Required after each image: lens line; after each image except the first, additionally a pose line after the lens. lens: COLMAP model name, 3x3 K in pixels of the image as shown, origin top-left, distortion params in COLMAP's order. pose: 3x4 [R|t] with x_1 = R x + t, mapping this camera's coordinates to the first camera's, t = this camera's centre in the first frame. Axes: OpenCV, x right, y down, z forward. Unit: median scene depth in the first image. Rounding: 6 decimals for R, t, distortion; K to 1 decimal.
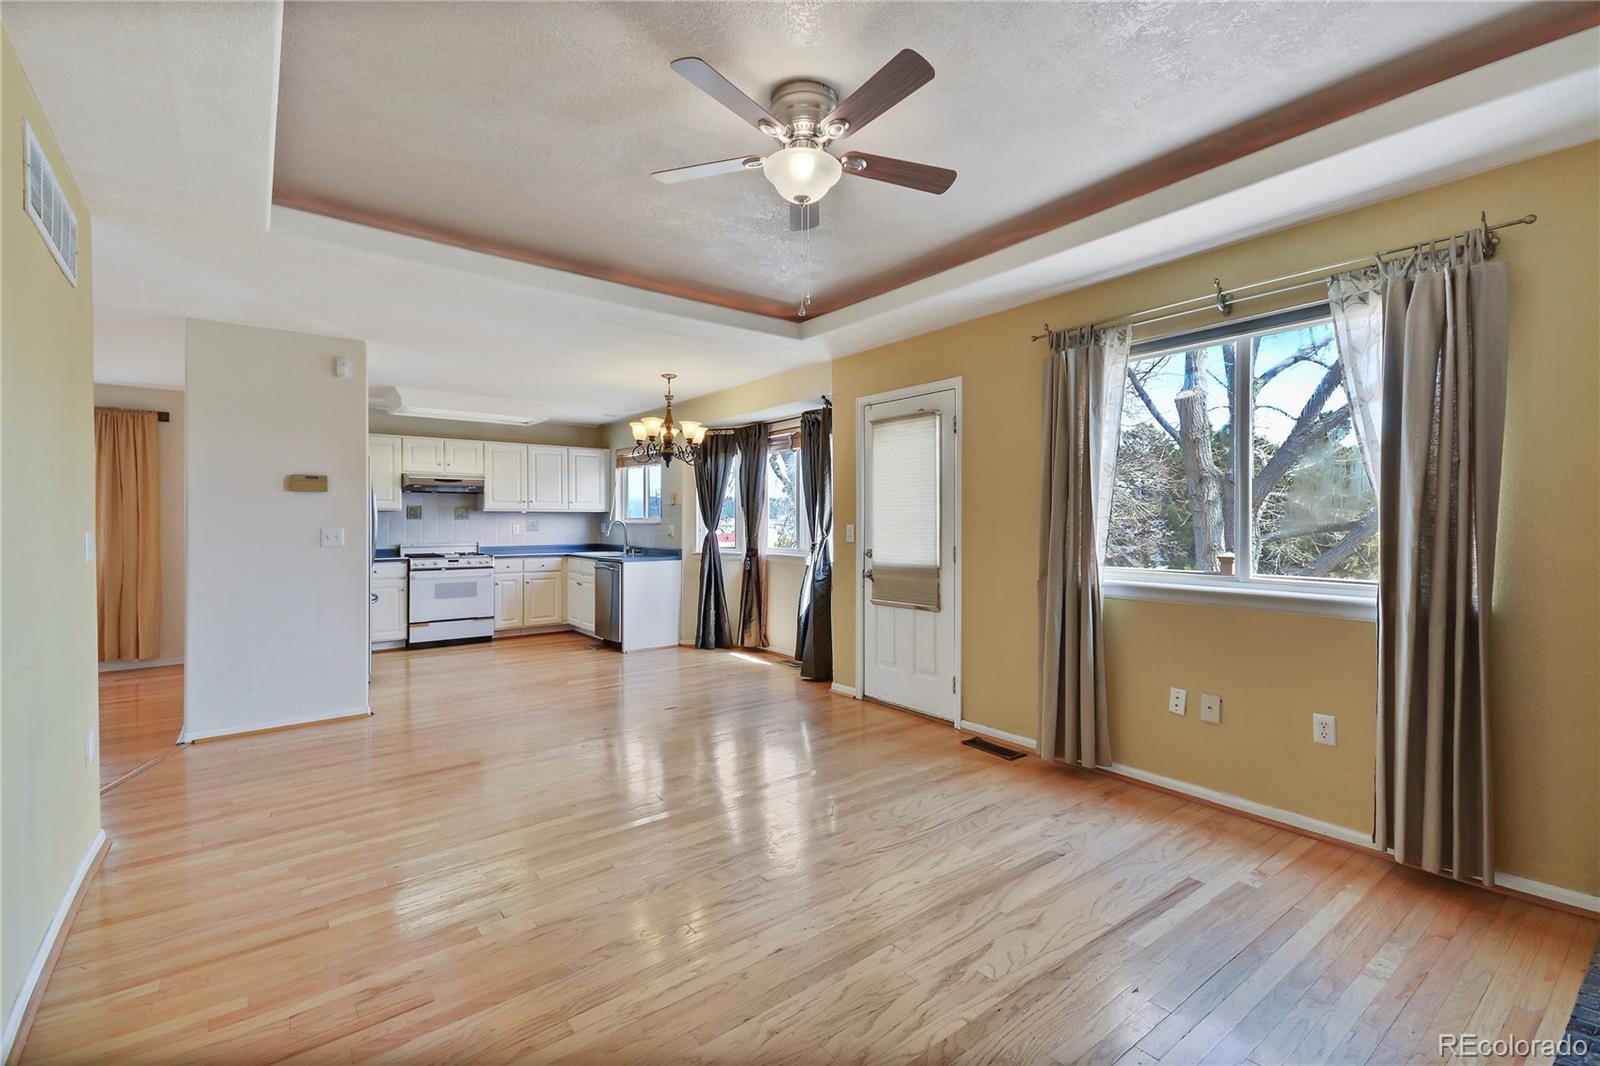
lens RADIAL K [[711.6, 0, 805.2], [0, 711.6, 512.0], [0, 0, 1]] dist [0.025076, -0.004847]
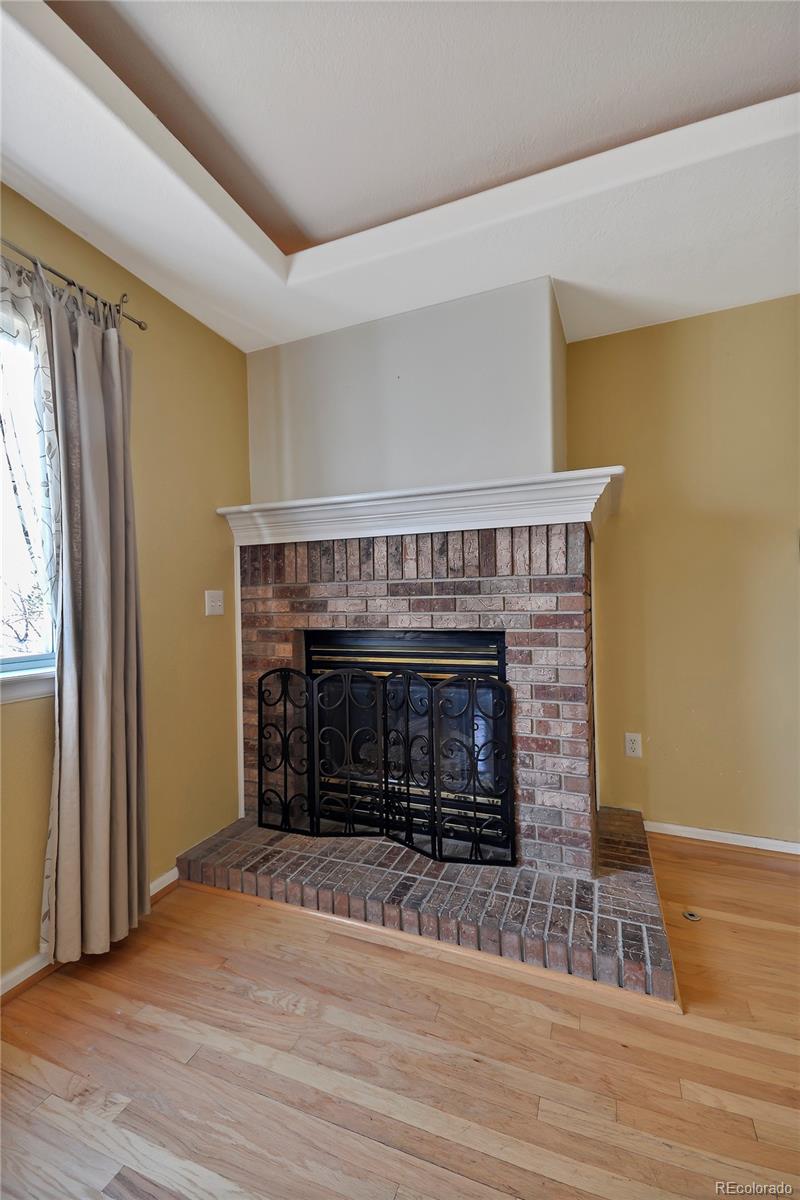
lens RADIAL K [[533.7, 0, 389.8], [0, 533.7, 606.5], [0, 0, 1]] dist [0.025076, -0.004847]
pose [[-0.507610, 0.011951, 0.861504, 0.016449], [0.009072, 0.999923, -0.008525, 0.019993], [-0.861539, 0.003488, -0.507679, 0.360647]]
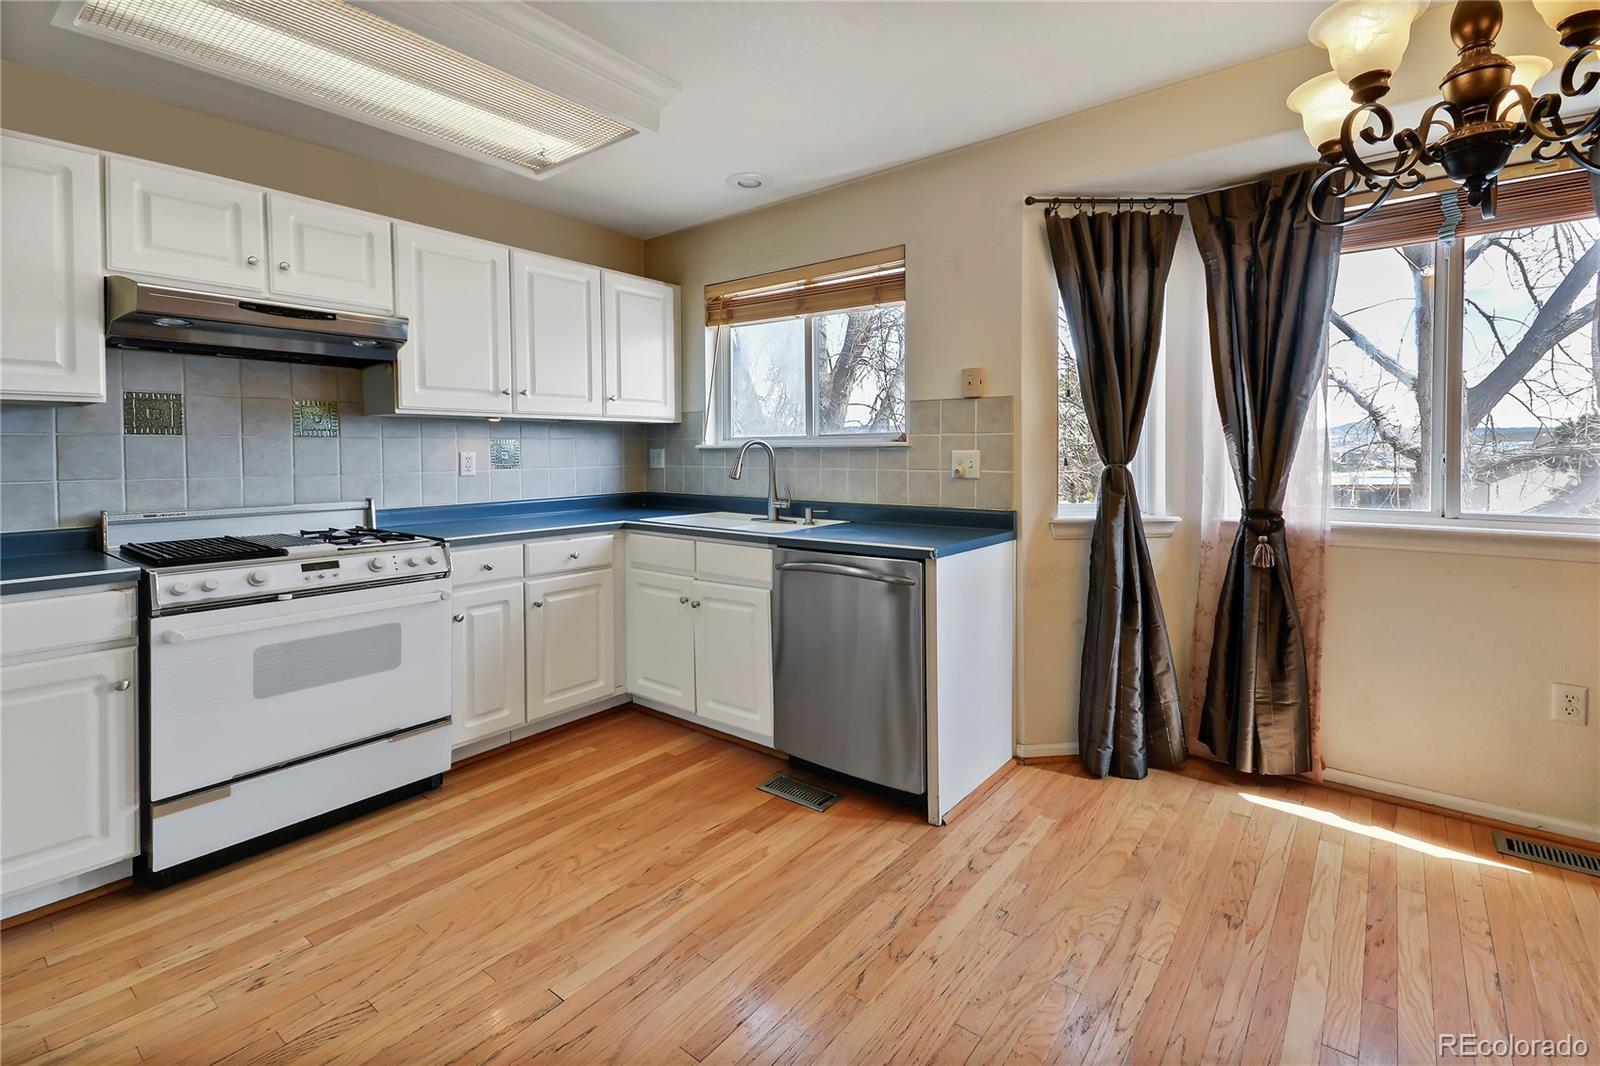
lens RADIAL K [[711.6, 0, 846.8], [0, 711.6, 462.1], [0, 0, 1]] dist [0.025076, -0.004847]
pose [[0.961336, -0.006330, 0.275306, -0.384136], [-0.000812, 0.999666, 0.025823, 0.016286], [-0.275378, -0.025048, 0.961010, 0.684383]]
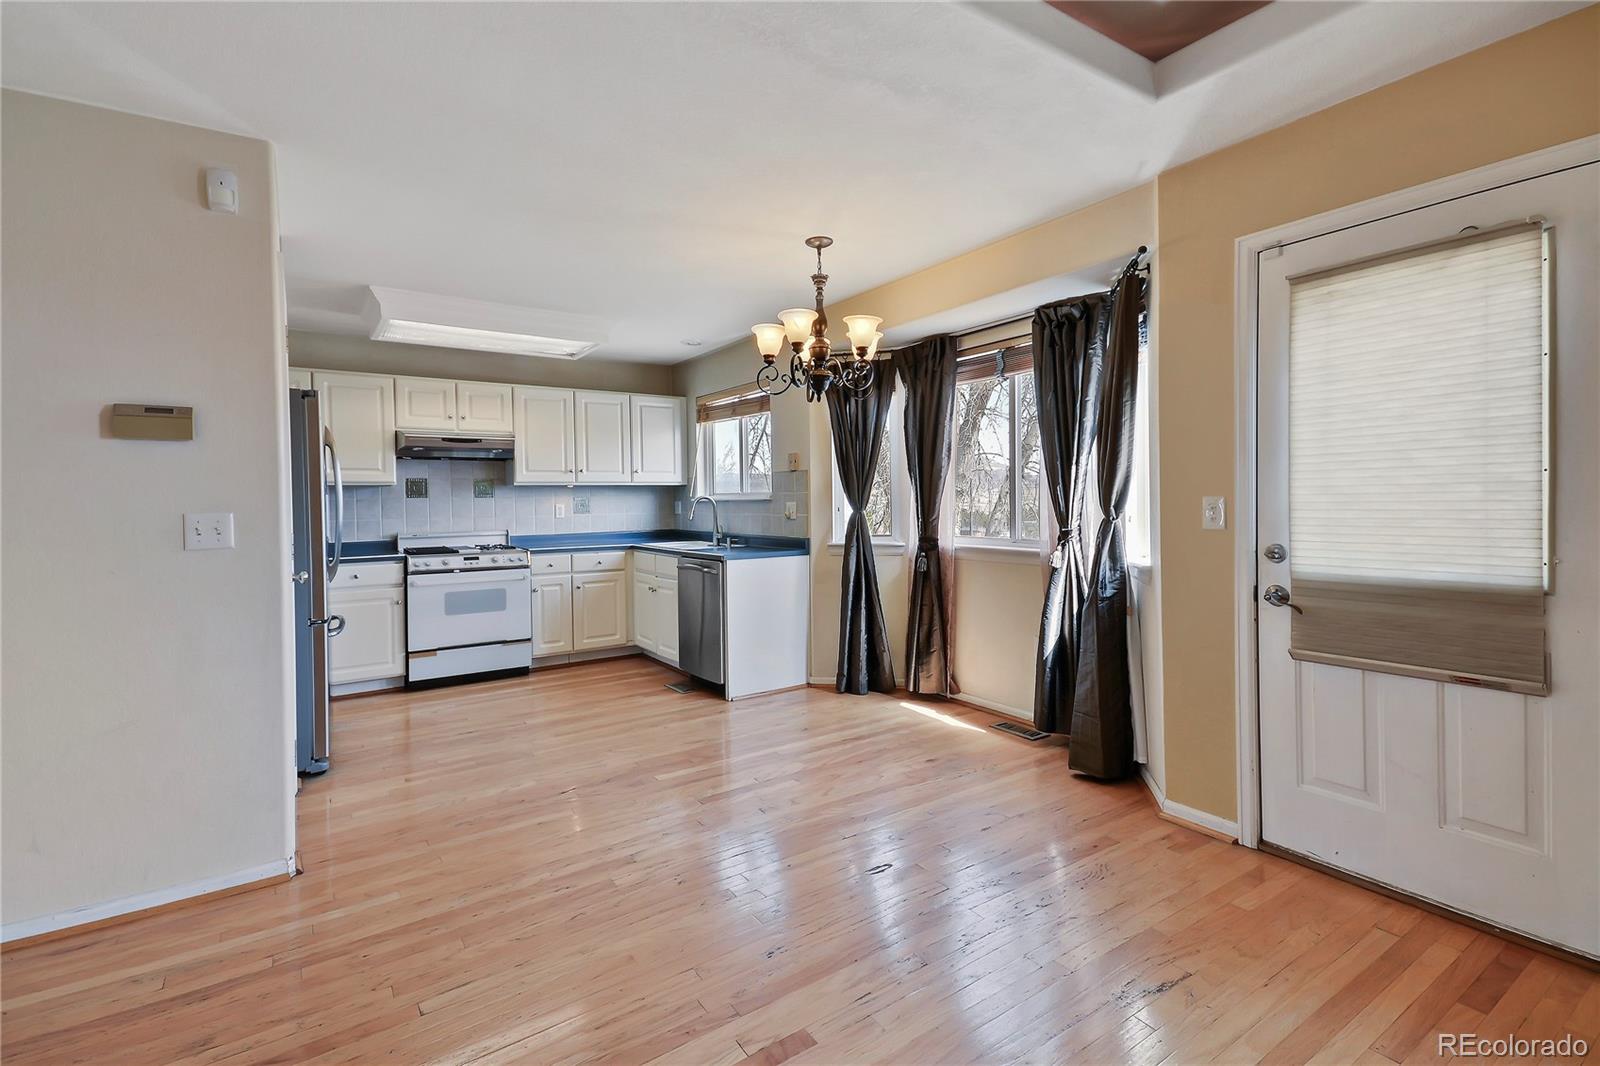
lens RADIAL K [[749.0, 0, 819.8], [0, 749.0, 505.9], [0, 0, 1]] dist [0.013548, -0.001811]
pose [[0.998837, -0.010308, -0.047107, -0.137566], [0.011355, 0.999693, 0.022029, 0.007272], [0.046865, -0.022538, 0.998647, 0.329050]]
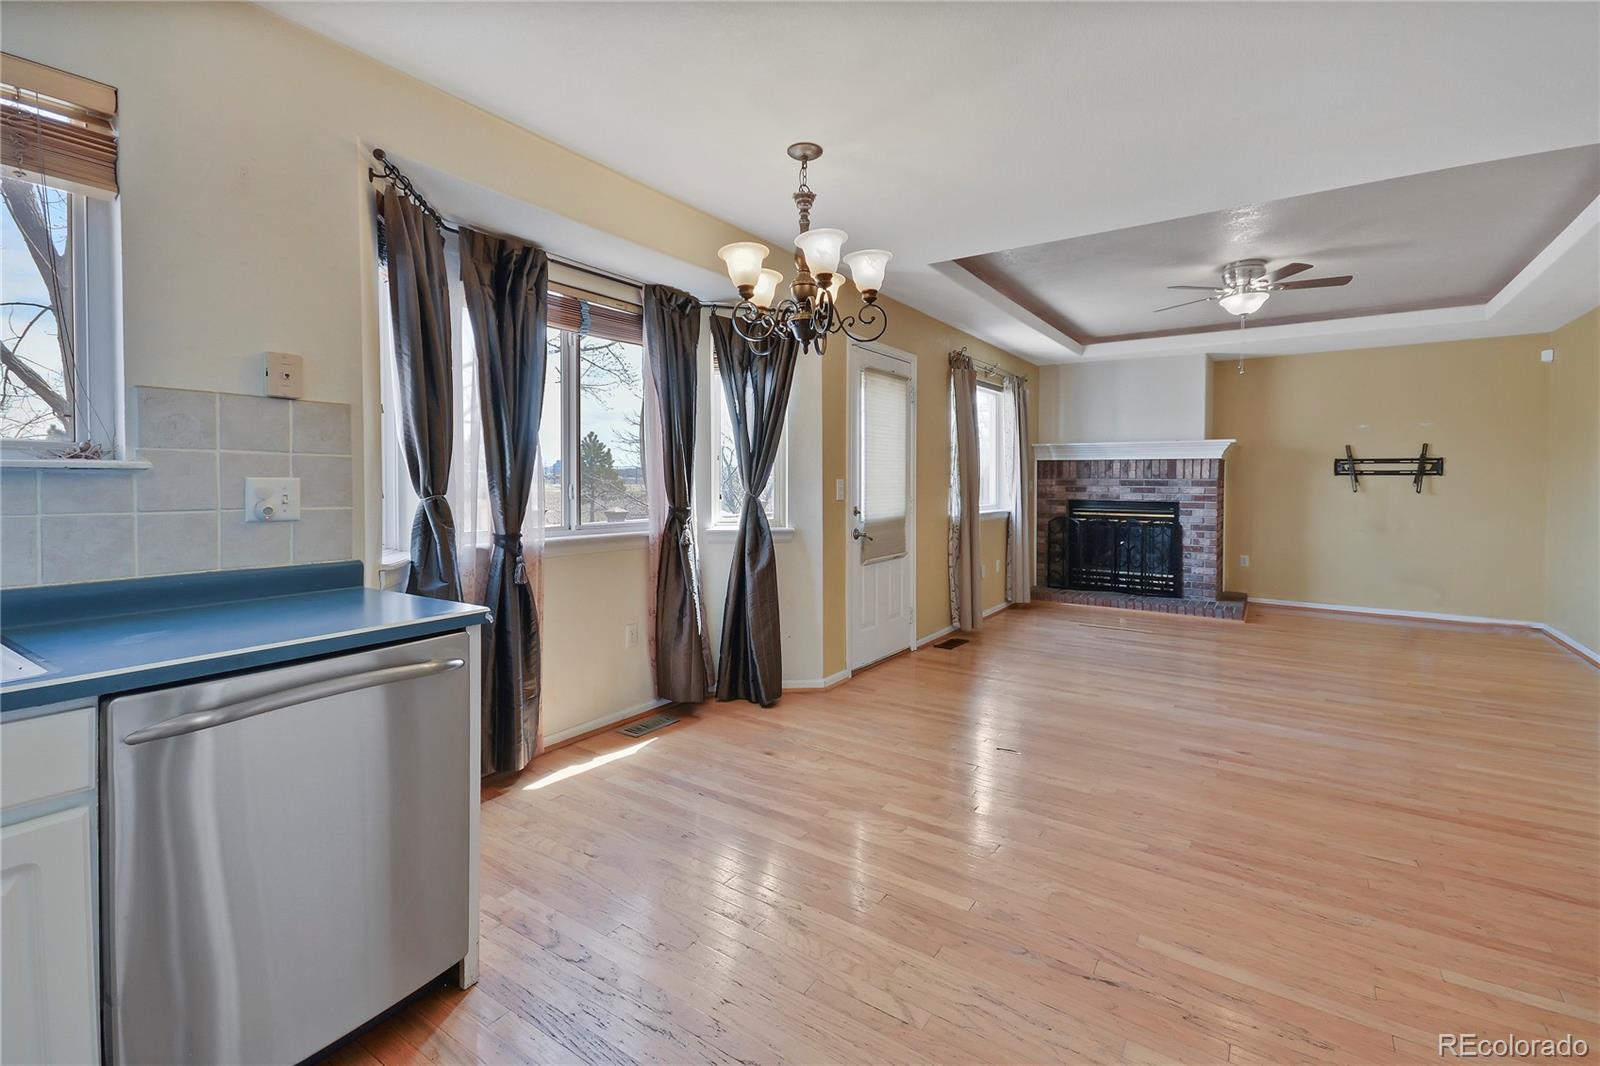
lens RADIAL K [[720.3, 0, 765.4], [0, 720.3, 499.6], [0, 0, 1]] dist [0.034936, -0.001426]
pose [[-0.297044, -0.020441, 0.954645, -0.523747], [-0.015379, 0.999744, 0.016621, 0.020728], [-0.954740, -0.009744, -0.297282, 0.971265]]
